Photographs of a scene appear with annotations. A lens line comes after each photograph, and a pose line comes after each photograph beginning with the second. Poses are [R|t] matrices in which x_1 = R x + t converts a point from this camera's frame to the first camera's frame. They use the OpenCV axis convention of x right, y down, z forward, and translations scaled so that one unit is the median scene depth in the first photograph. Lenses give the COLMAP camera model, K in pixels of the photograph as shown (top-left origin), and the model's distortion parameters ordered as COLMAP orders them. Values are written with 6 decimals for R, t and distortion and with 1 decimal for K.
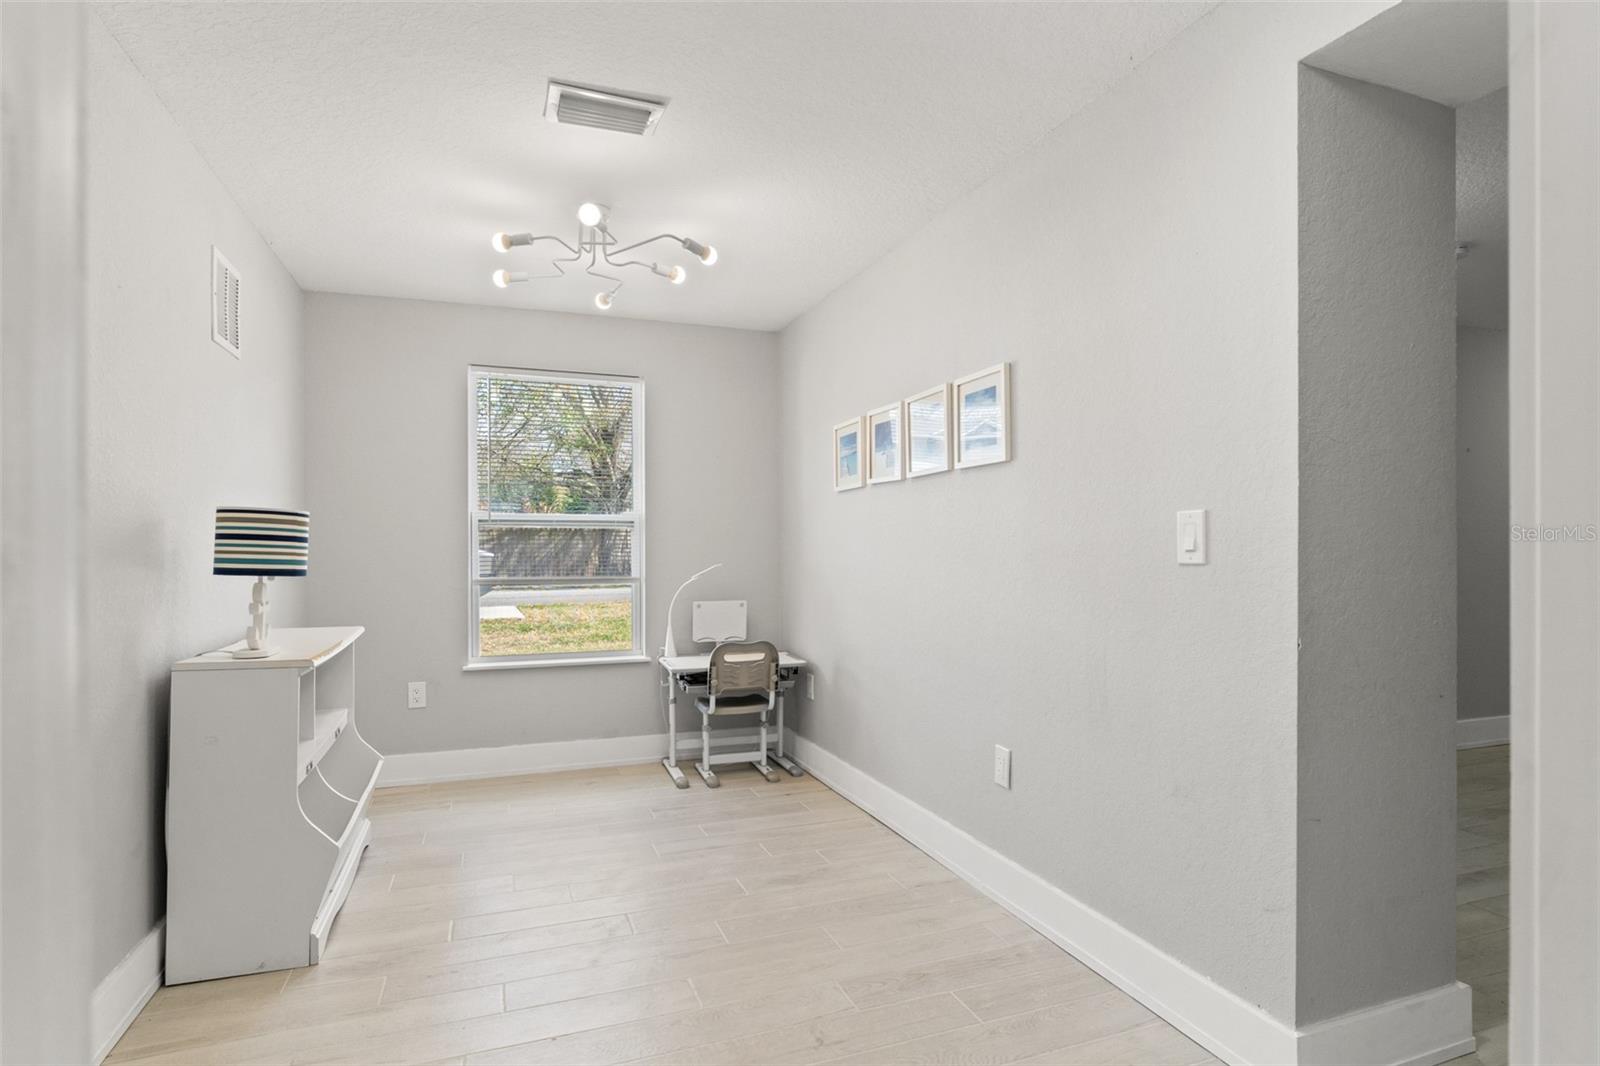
lens RADIAL K [[823.8, 0, 808.3], [0, 823.8, 540.1], [0, 0, 1]] dist [0.002434, 0.000429]
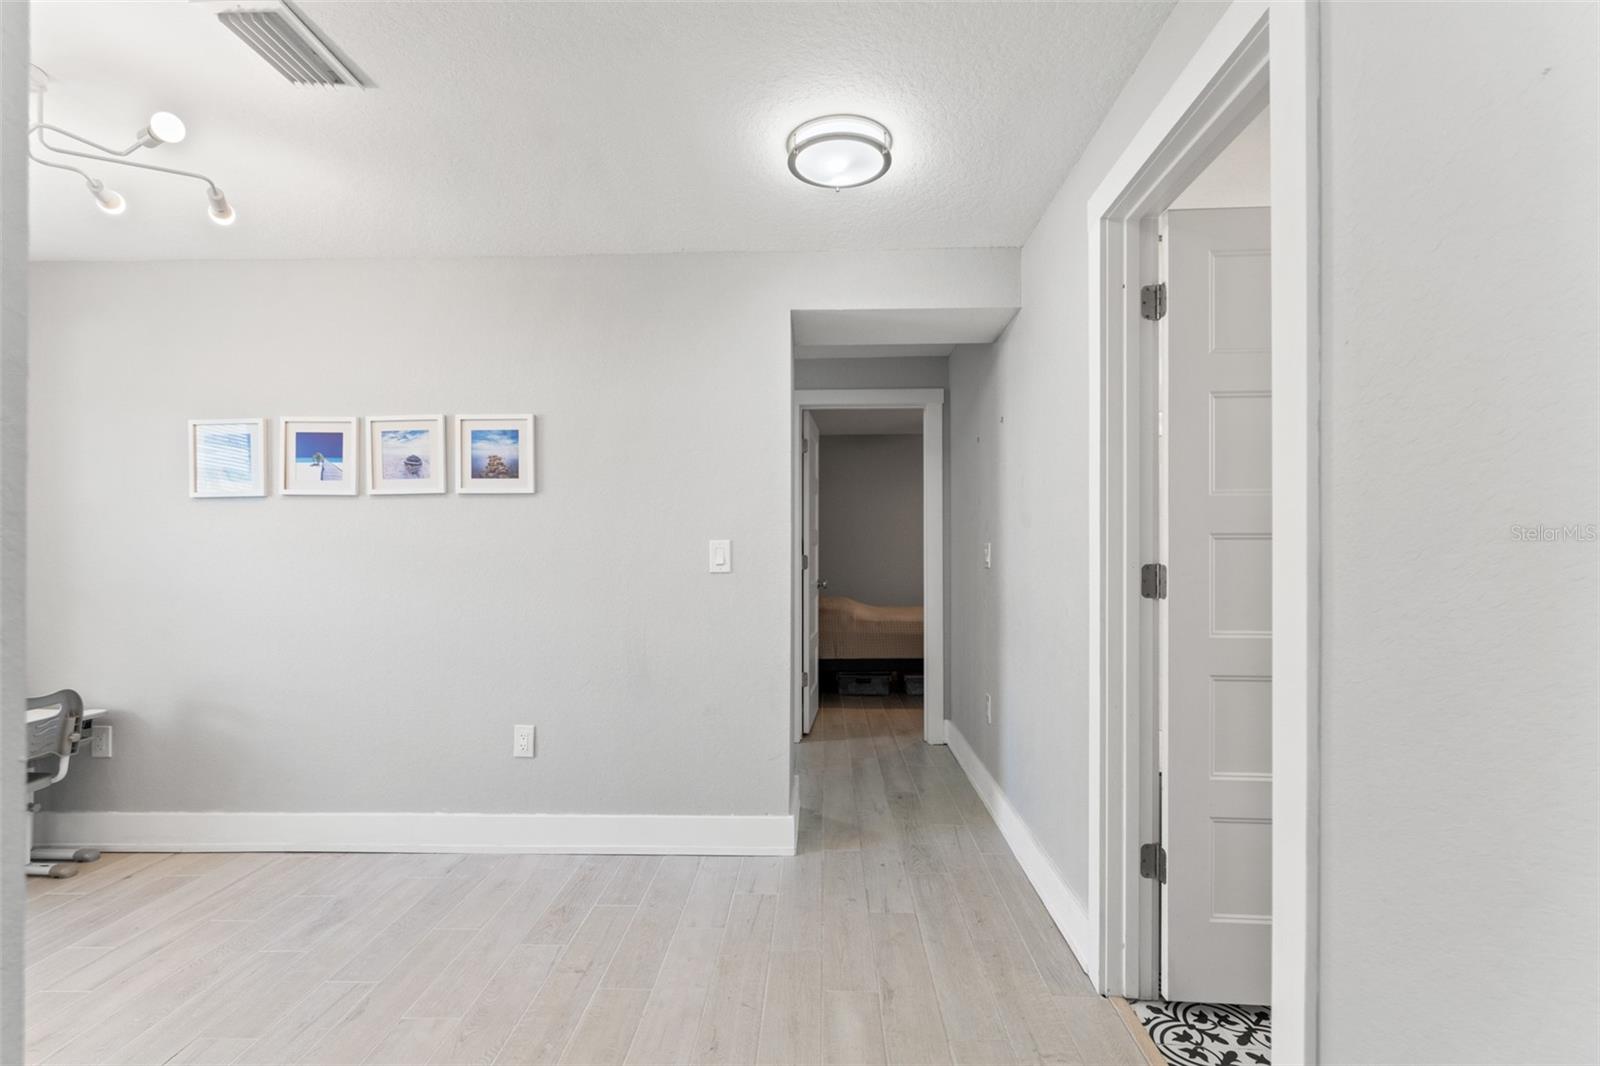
lens RADIAL K [[726.7, 0, 796.3], [0, 726.7, 541.7], [0, 0, 1]] dist [0.001421, 0.000146]
pose [[0.402257, 0.016392, 0.915380, -0.392520], [-0.006109, 0.999865, -0.015221, -0.005668], [-0.915506, 0.000531, 0.402303, 0.126806]]
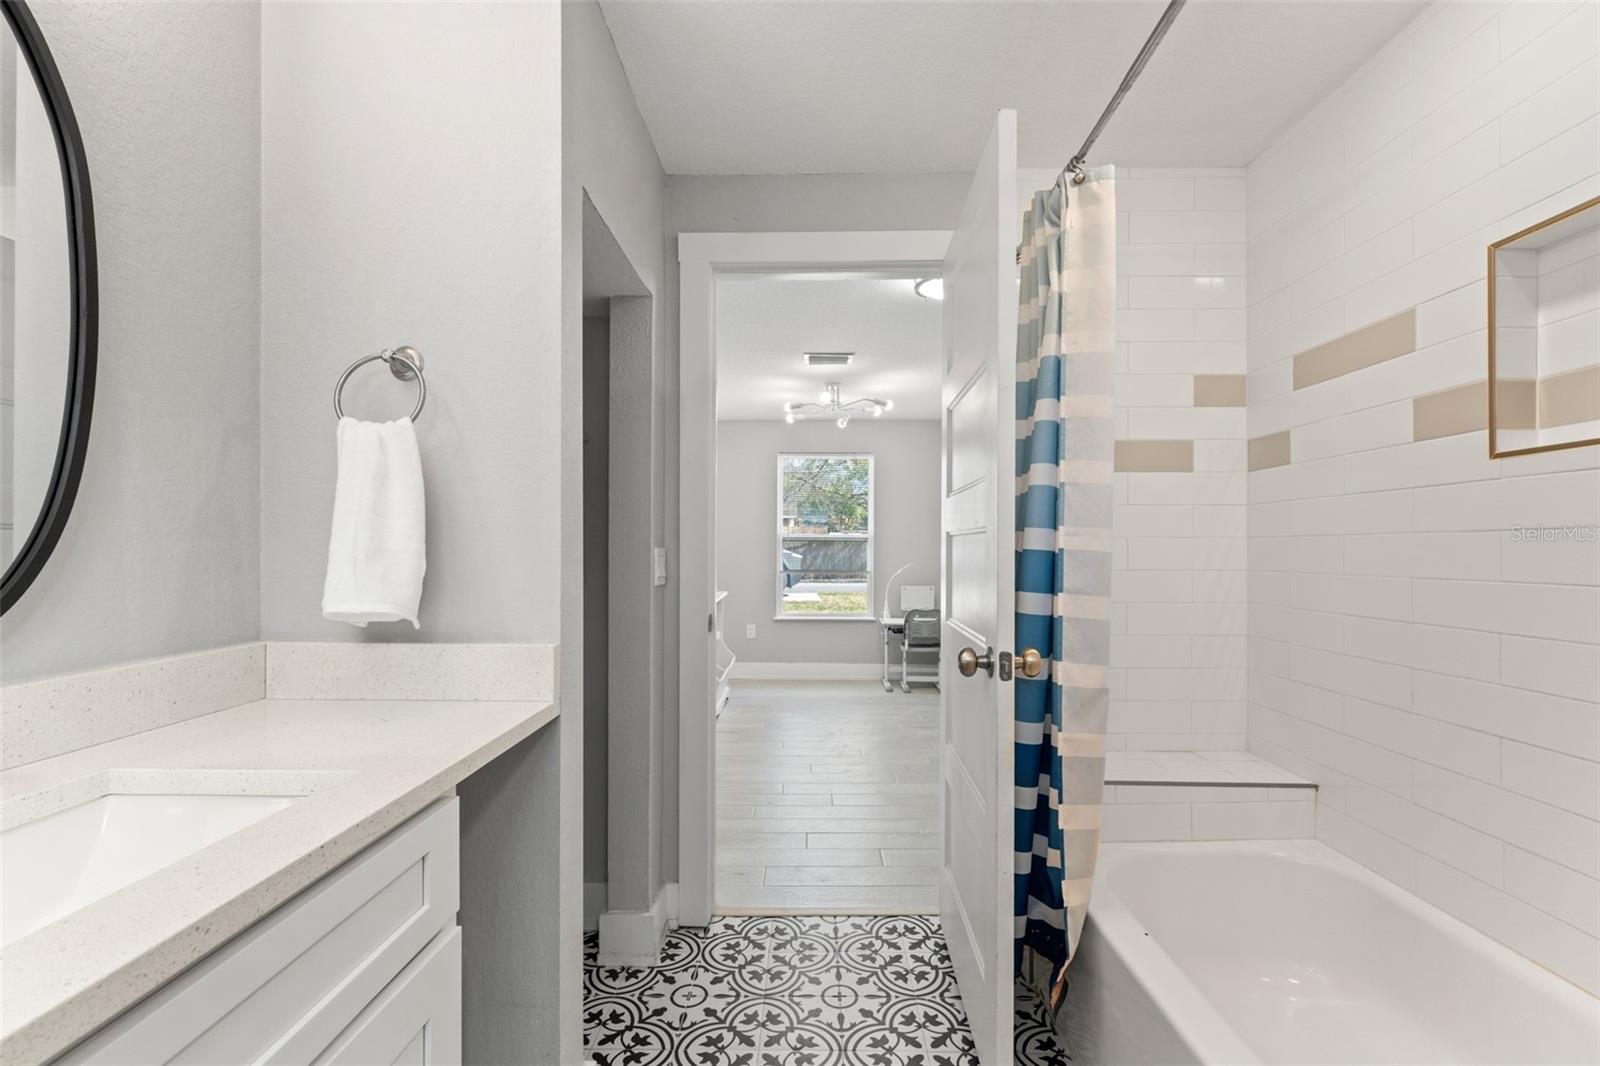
lens RADIAL K [[696.7, 0, 797.3], [0, 696.7, 543.4], [0, 0, 1]] dist [0.000224, 0.000001]
pose [[0.927391, 0.008528, -0.373996, 0.213376], [-0.010051, 0.999947, -0.002121, -0.007898], [0.373958, 0.005726, 0.927428, -0.431723]]
